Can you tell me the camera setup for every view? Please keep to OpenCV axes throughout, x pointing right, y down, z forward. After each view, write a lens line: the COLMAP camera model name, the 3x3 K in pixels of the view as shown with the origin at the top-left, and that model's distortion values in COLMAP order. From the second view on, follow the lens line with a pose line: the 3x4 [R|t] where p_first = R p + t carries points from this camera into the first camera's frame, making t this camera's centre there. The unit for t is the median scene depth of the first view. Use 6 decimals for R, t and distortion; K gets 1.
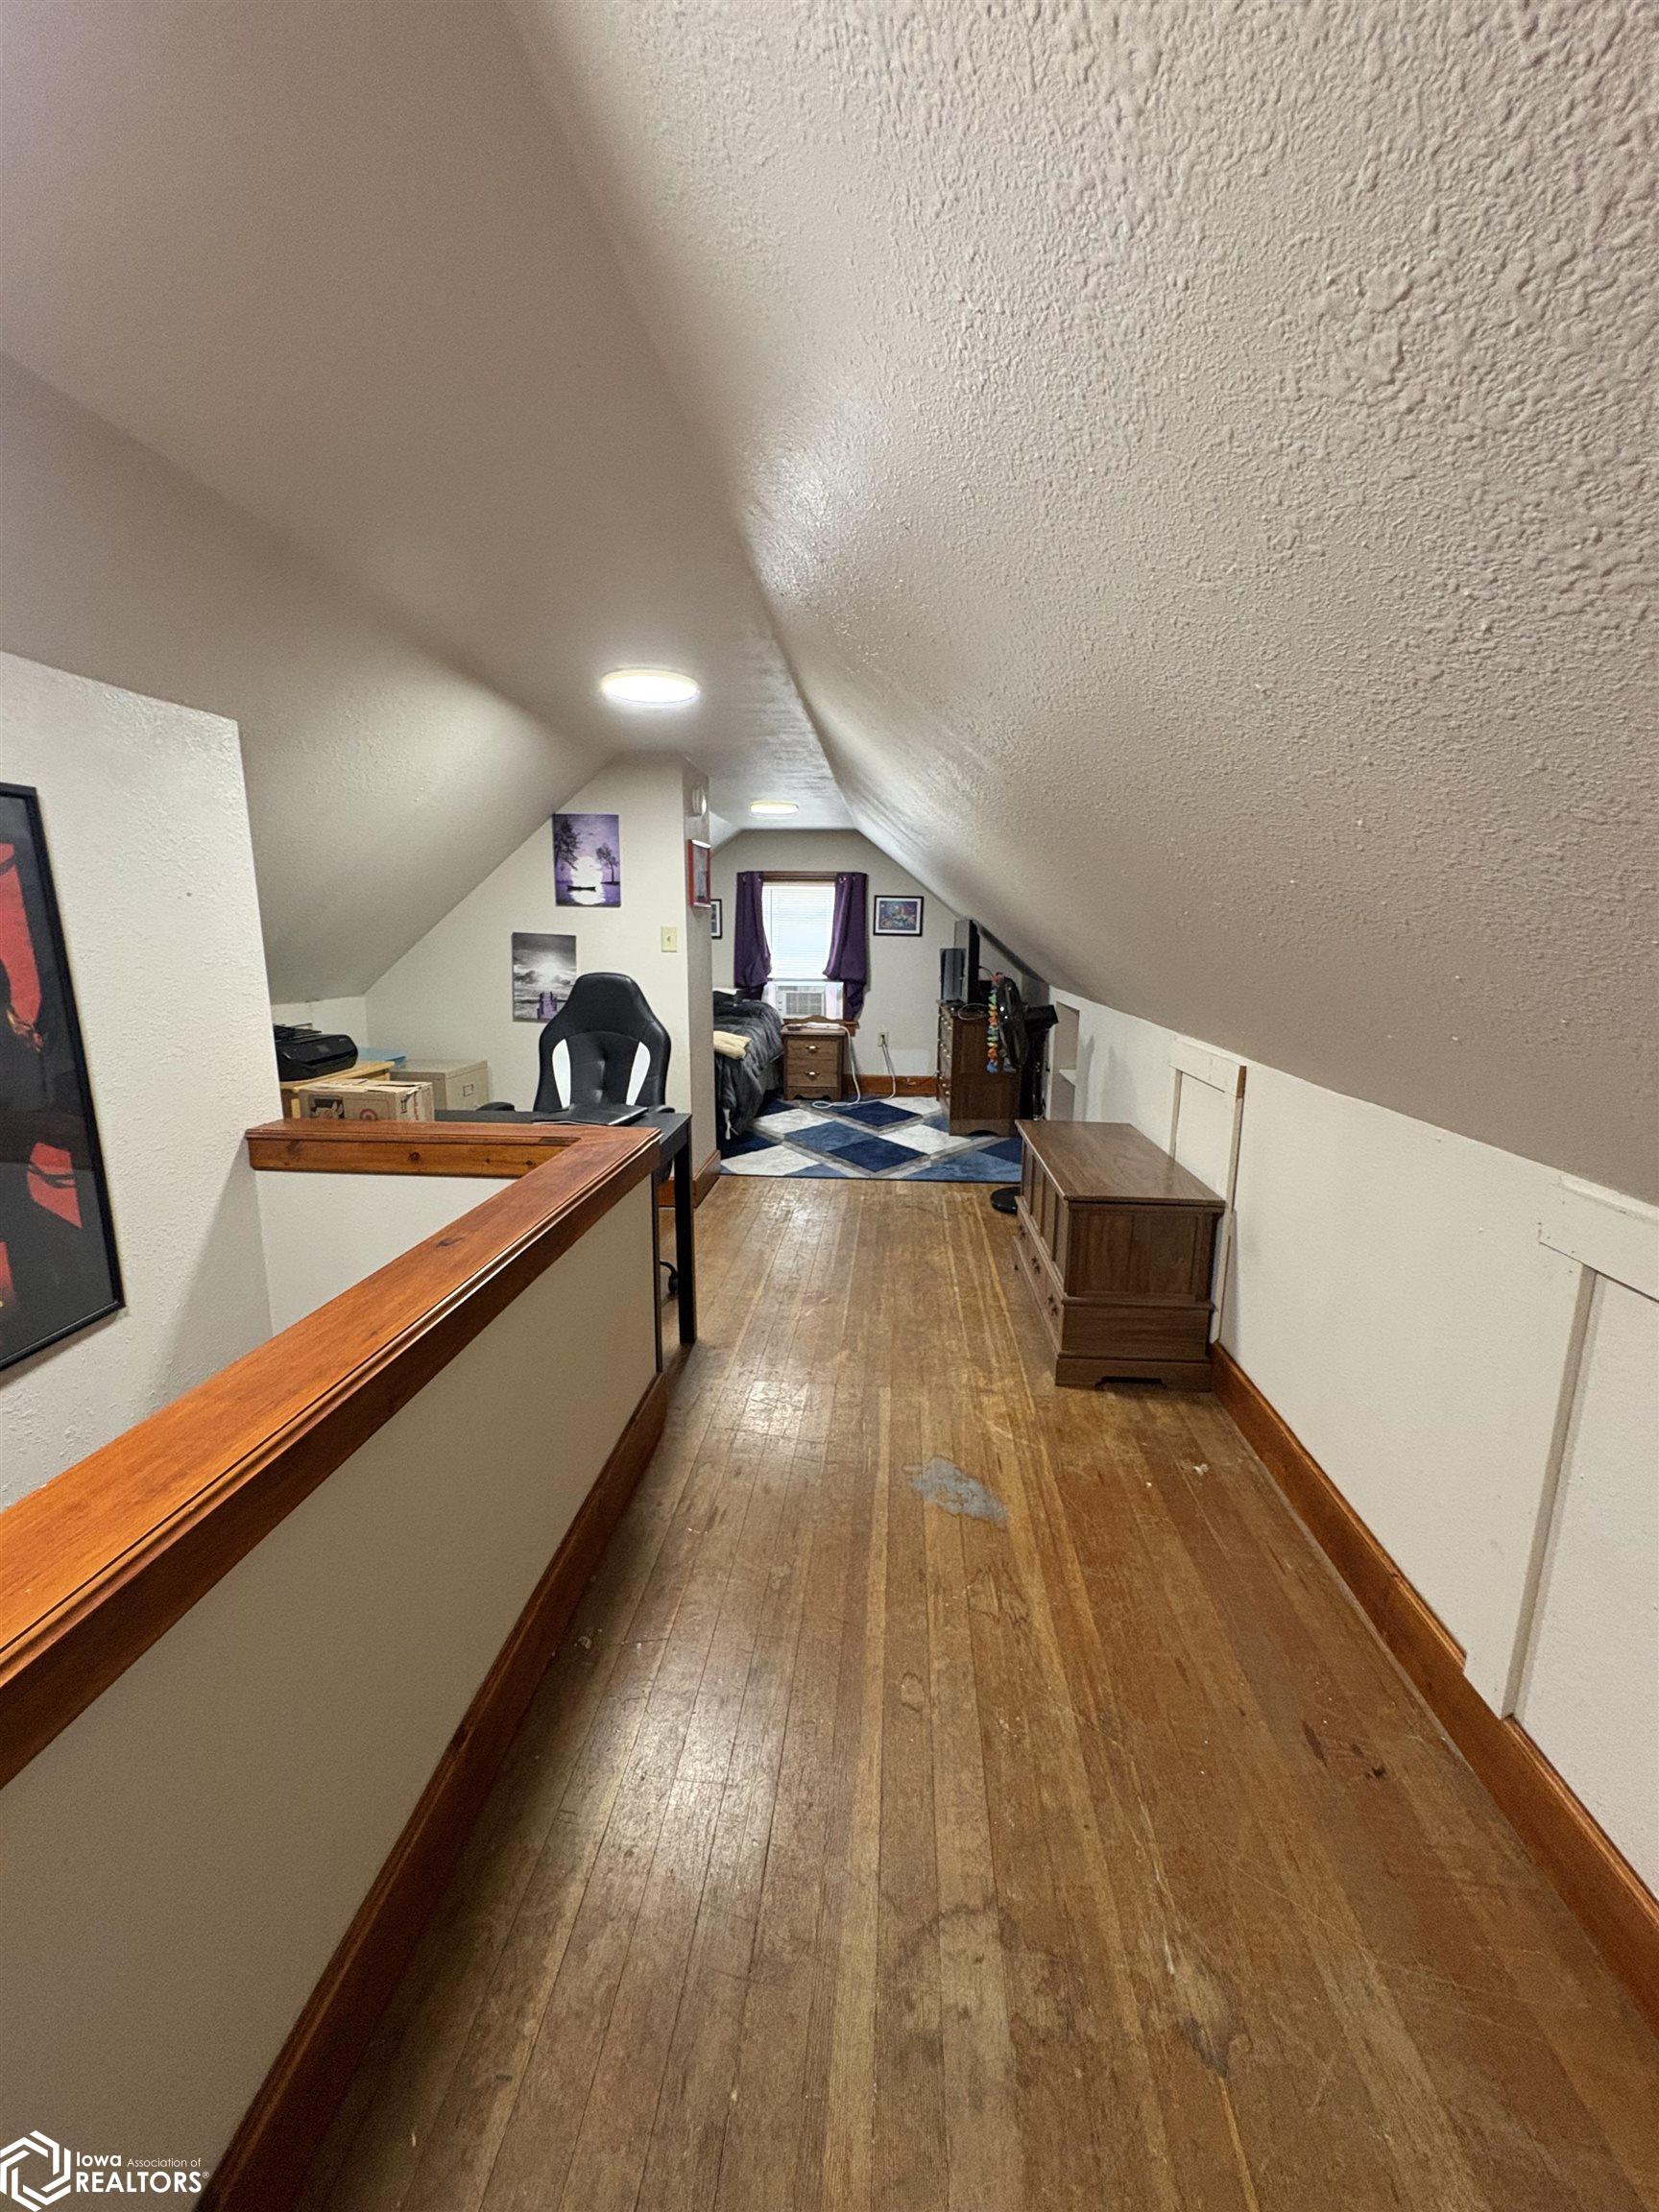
lens RADIAL K [[881.0, 0, 829.5], [0, 881.0, 1106.0], [0, 0, 1]] dist [-0.001322, 0.000341]
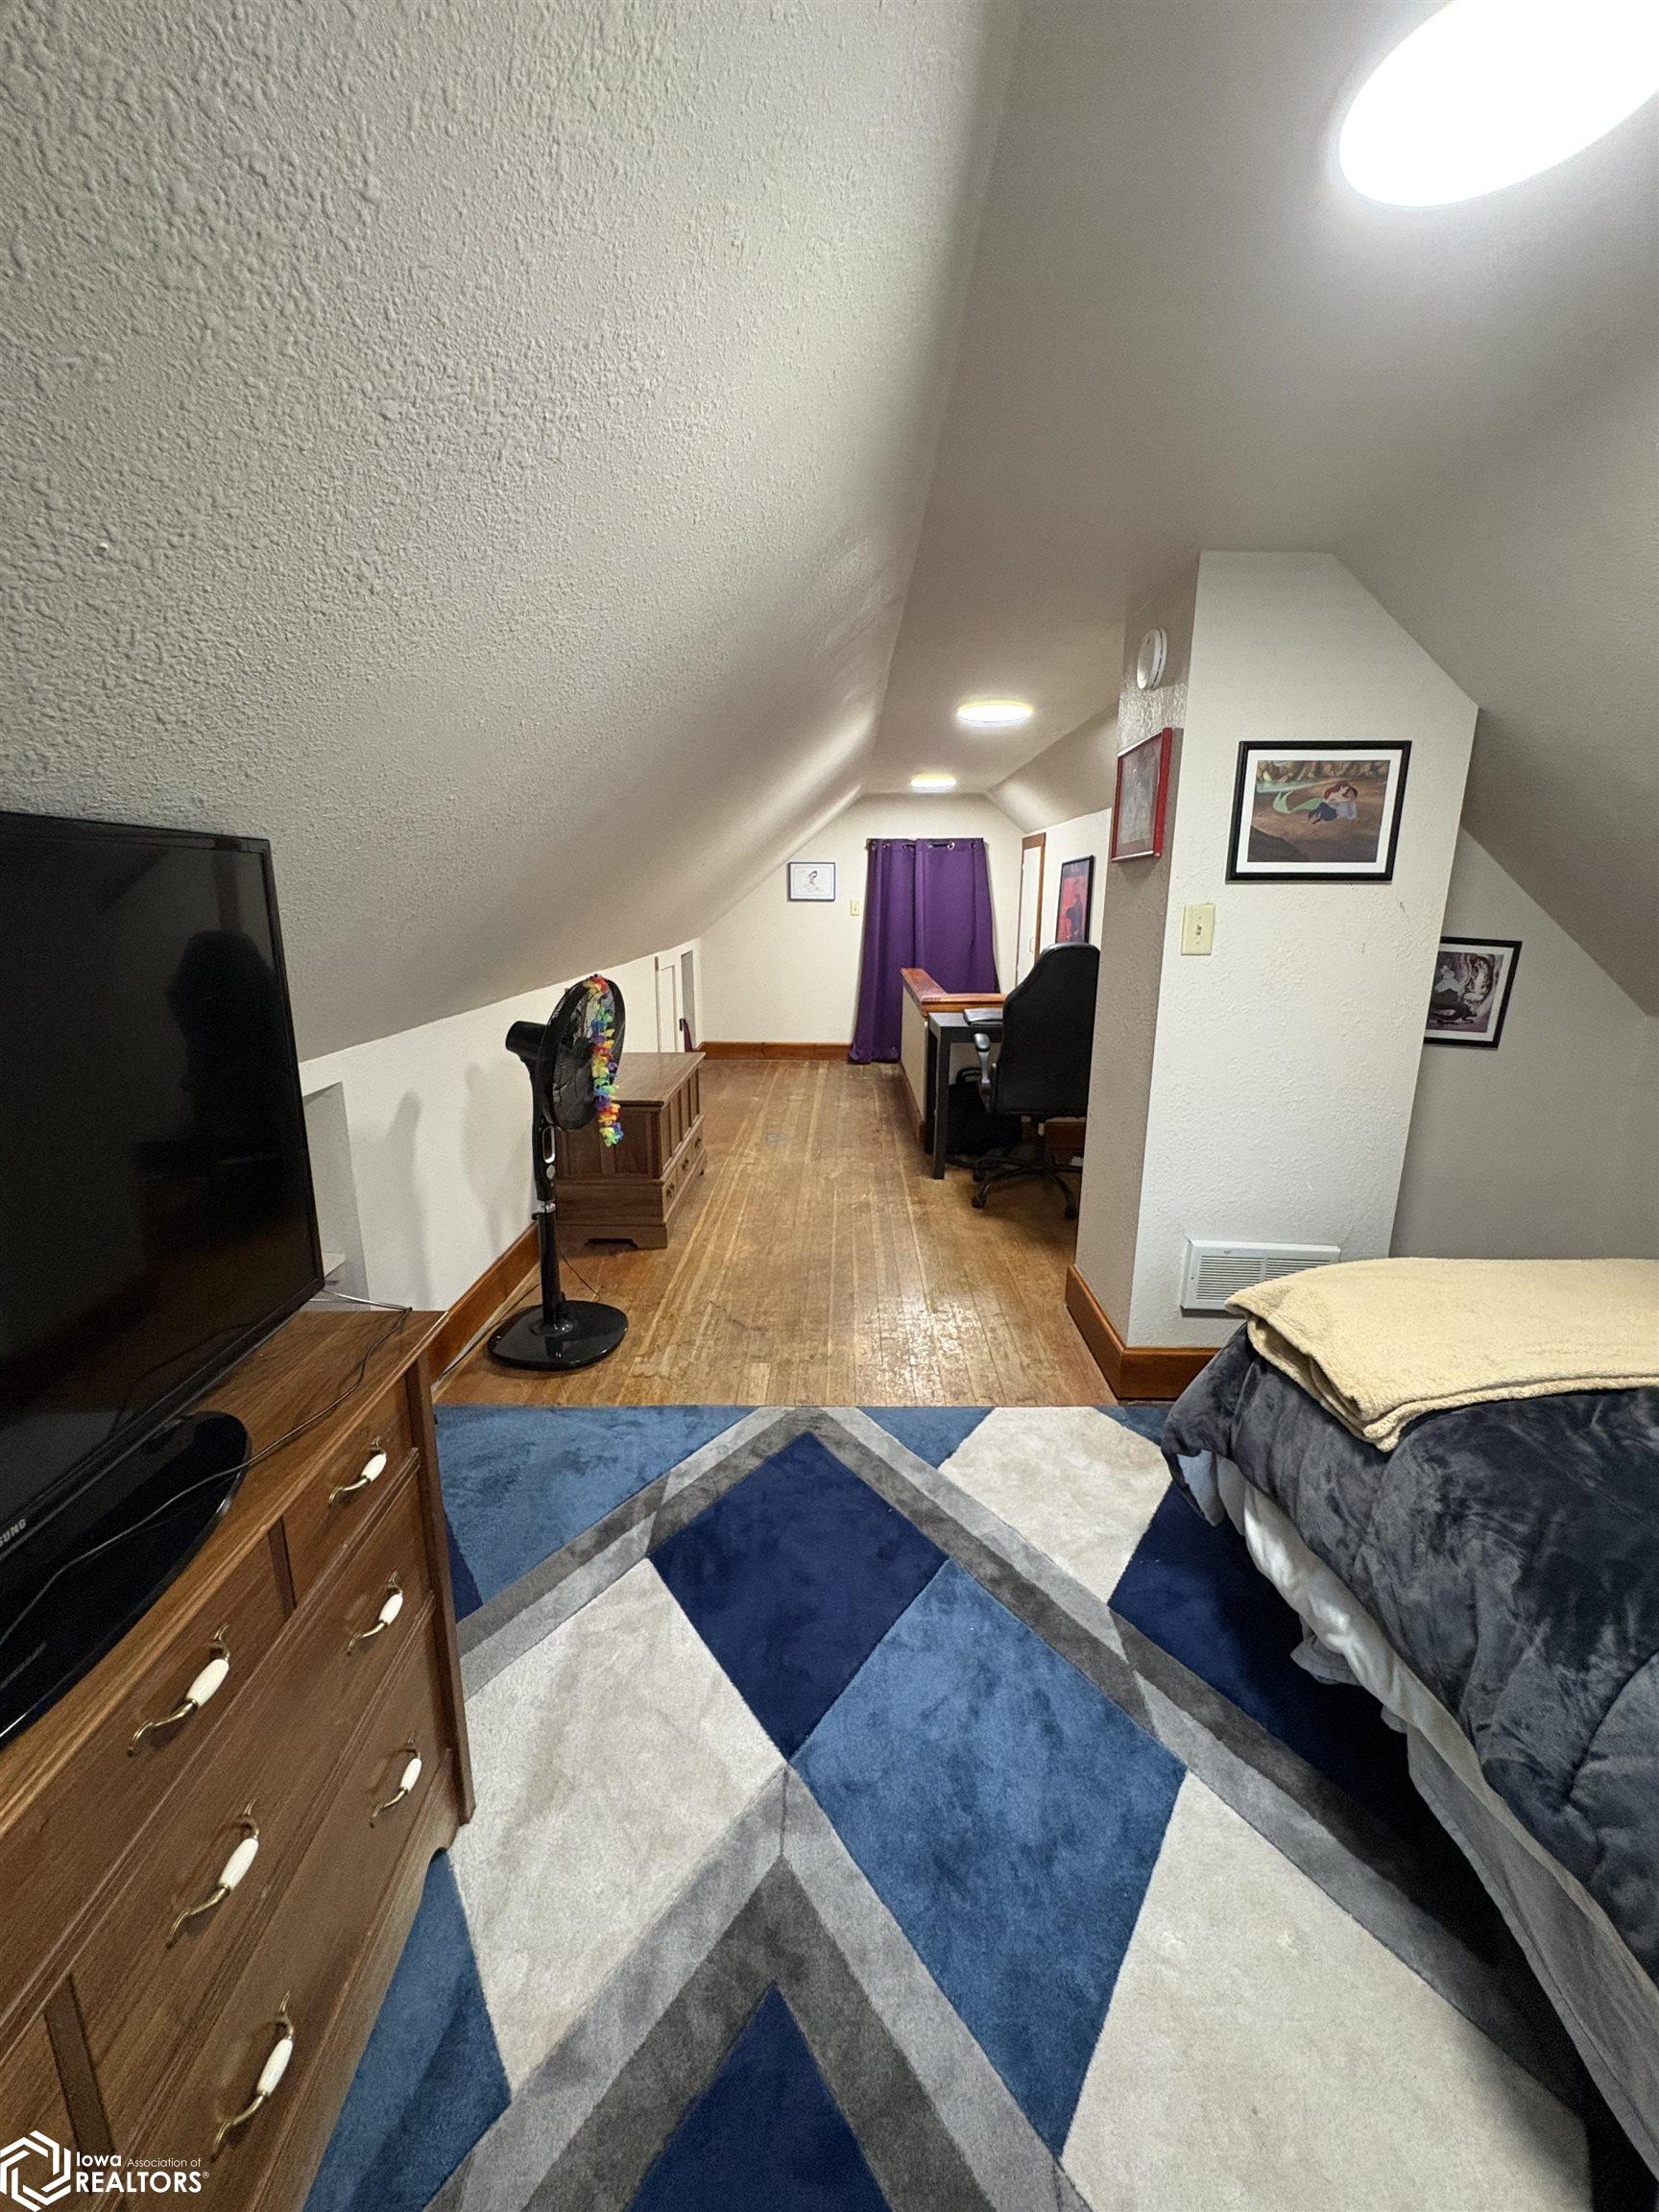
lens RADIAL K [[881.0, 0, 829.5], [0, 881.0, 1106.0], [0, 0, 1]] dist [-0.001322, 0.000341]
pose [[-0.998015, 0.000329, -0.062983, 0.047688], [-0.026131, 0.907695, 0.418816, -0.189278], [0.057307, 0.419630, -0.905884, 0.937251]]
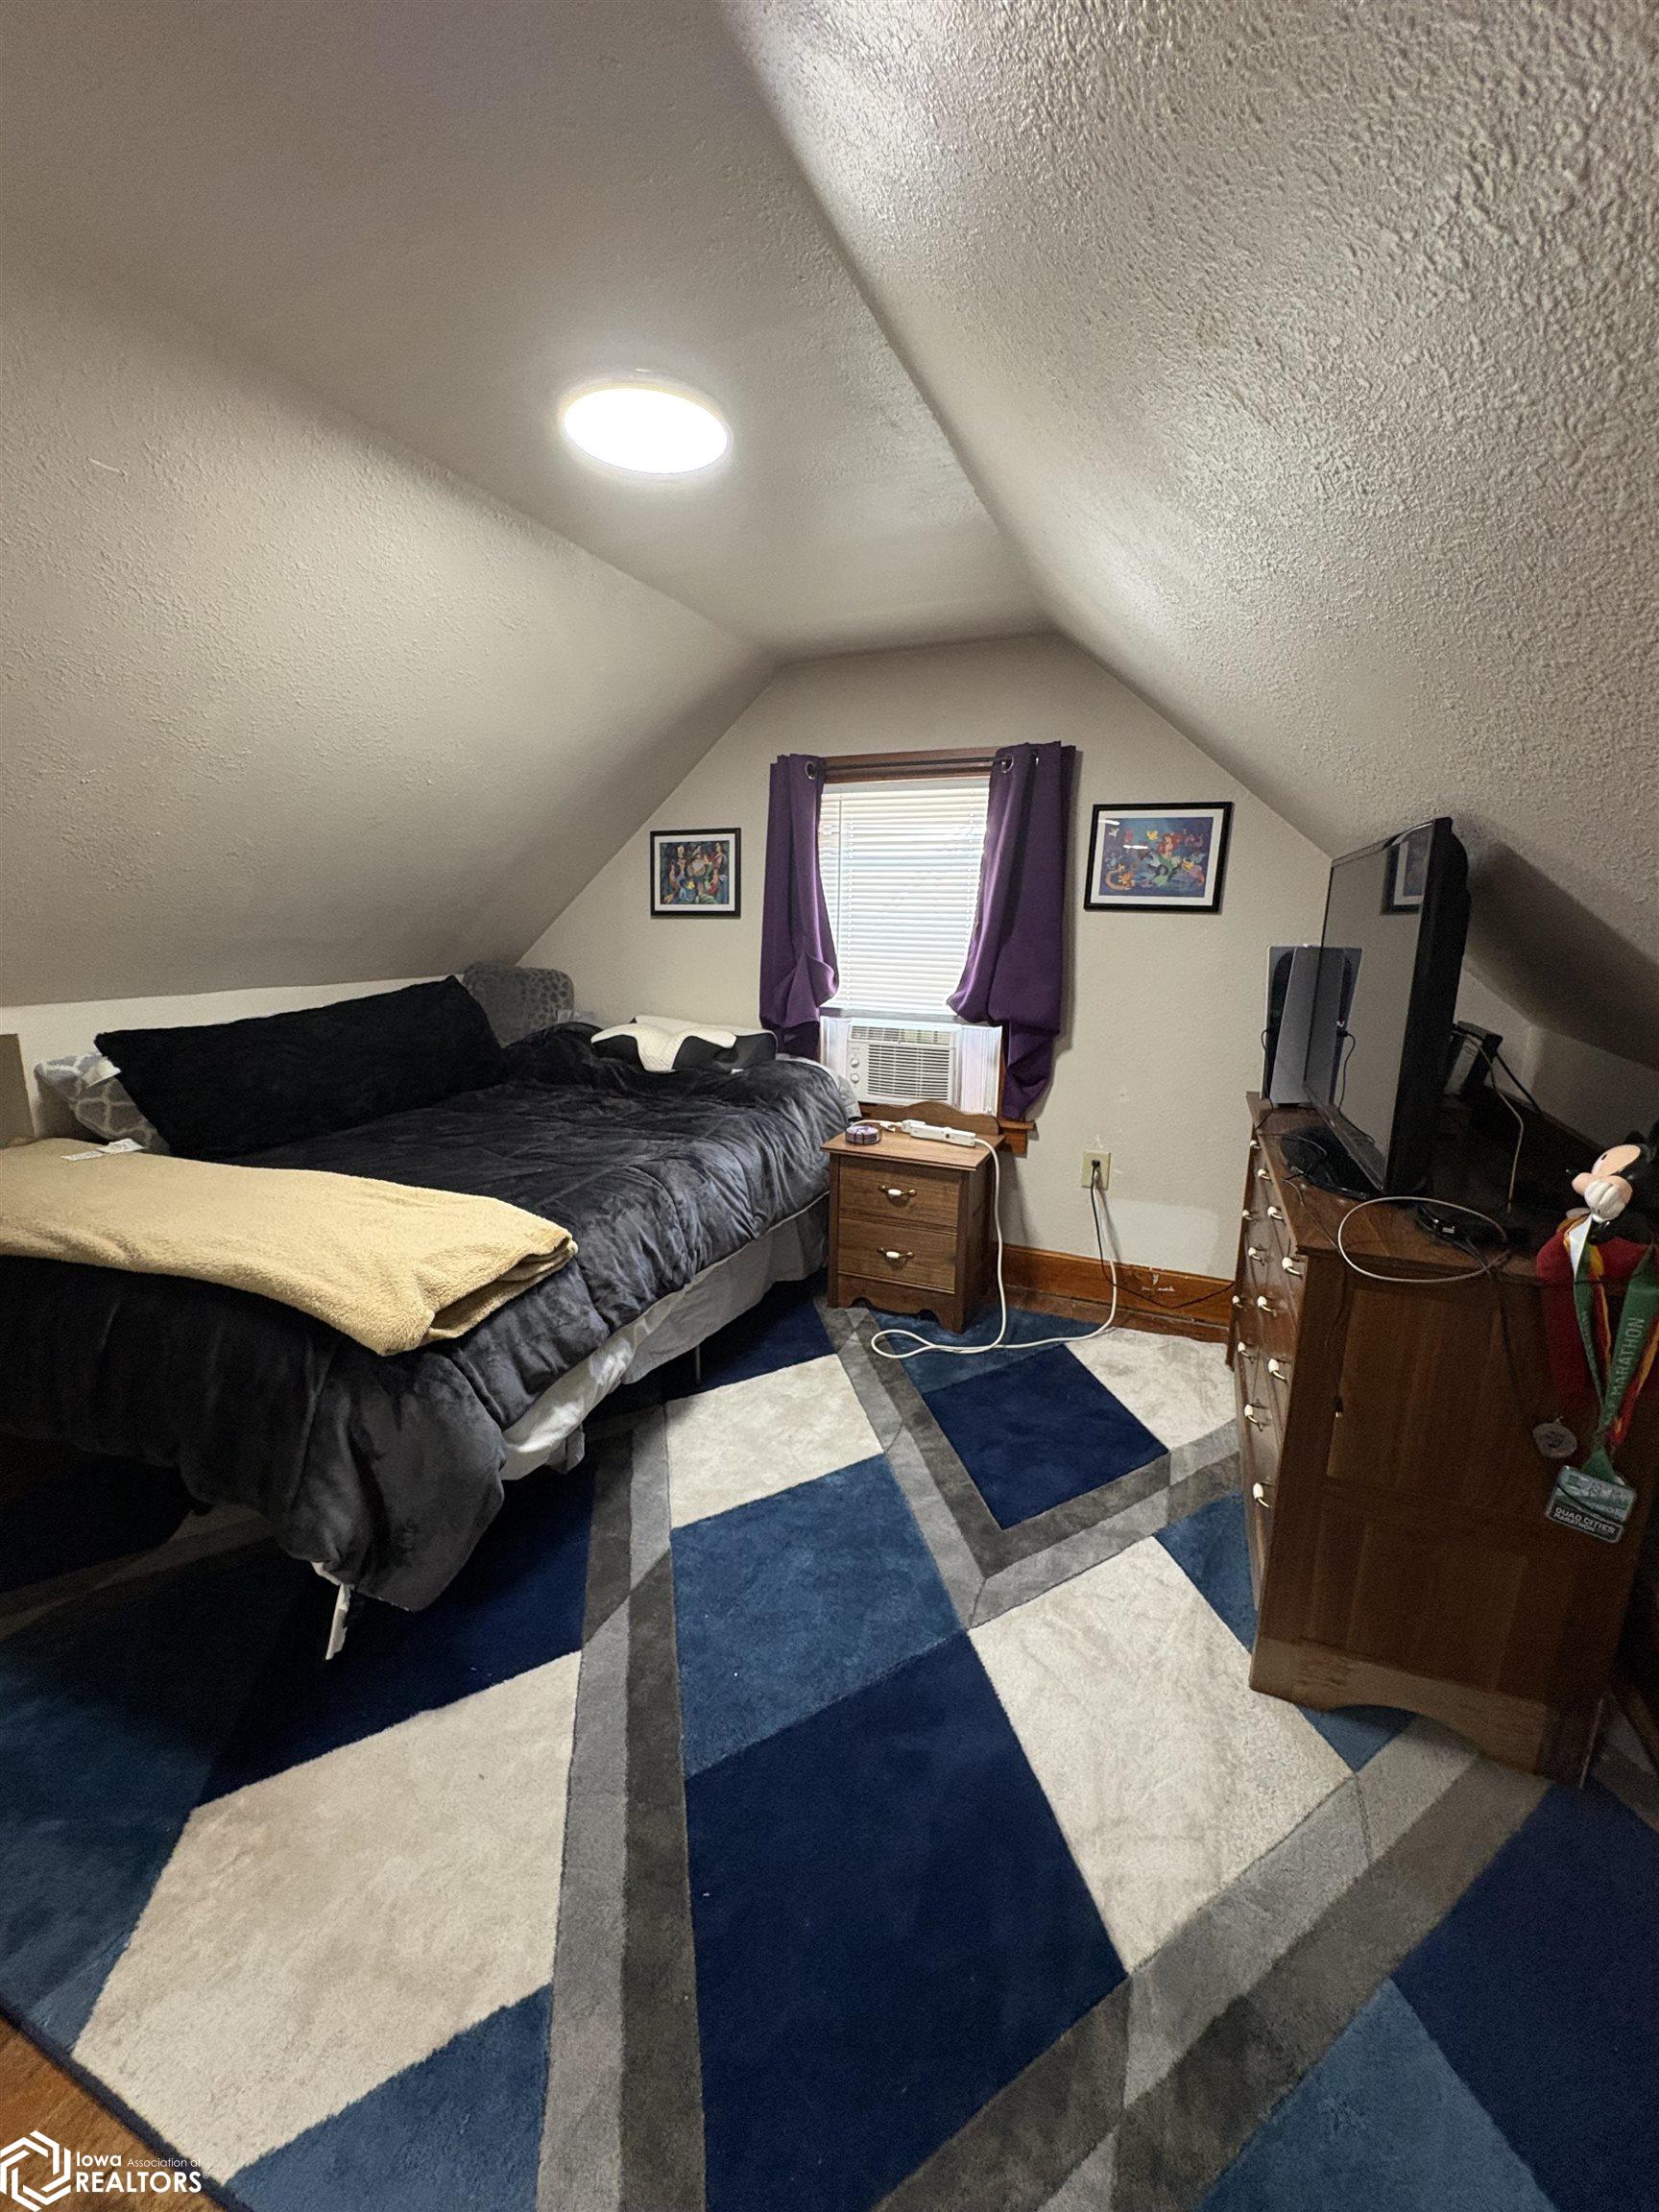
lens RADIAL K [[881.0, 0, 829.5], [0, 881.0, 1106.0], [0, 0, 1]] dist [-0.001322, 0.000341]
pose [[0.947137, 0.073279, -0.312350, 0.071443], [-0.069904, 0.997311, 0.022006, -0.109429], [0.313123, 0.000992, 0.949712, 0.601231]]
